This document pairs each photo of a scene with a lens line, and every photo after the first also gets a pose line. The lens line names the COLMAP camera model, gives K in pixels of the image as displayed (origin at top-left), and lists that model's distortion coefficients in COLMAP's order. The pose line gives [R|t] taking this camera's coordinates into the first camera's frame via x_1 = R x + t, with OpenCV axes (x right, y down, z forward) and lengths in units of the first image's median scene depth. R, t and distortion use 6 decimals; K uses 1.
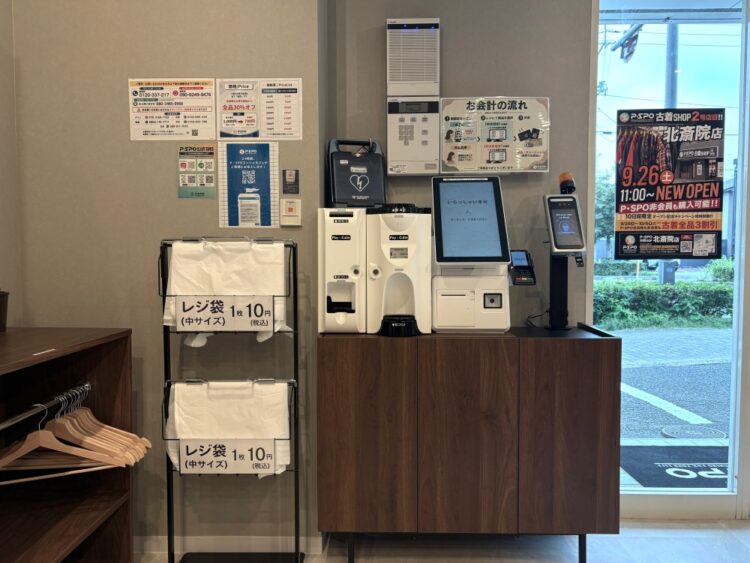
lens RADIAL K [[571.7, 0, 376.8], [0, 571.7, 275.9], [0, 0, 1]] dist [0.041568, 0.003745]
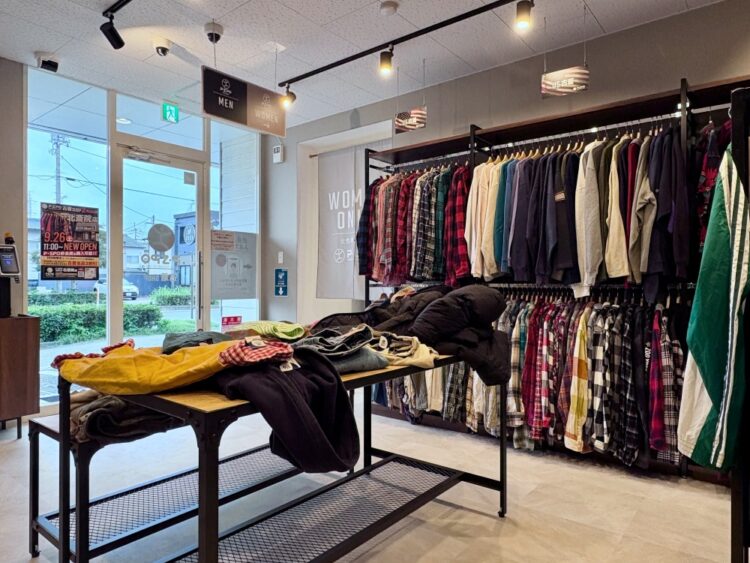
lens RADIAL K [[489.2, 0, 374.8], [0, 489.2, 283.7], [0, 0, 1]] dist [-0.006485, -0.001233]
pose [[0.598121, 0.003148, 0.801399, -0.210061], [0.031248, 0.999140, -0.027246, 0.060296], [-0.800796, 0.041339, 0.597509, -0.823413]]
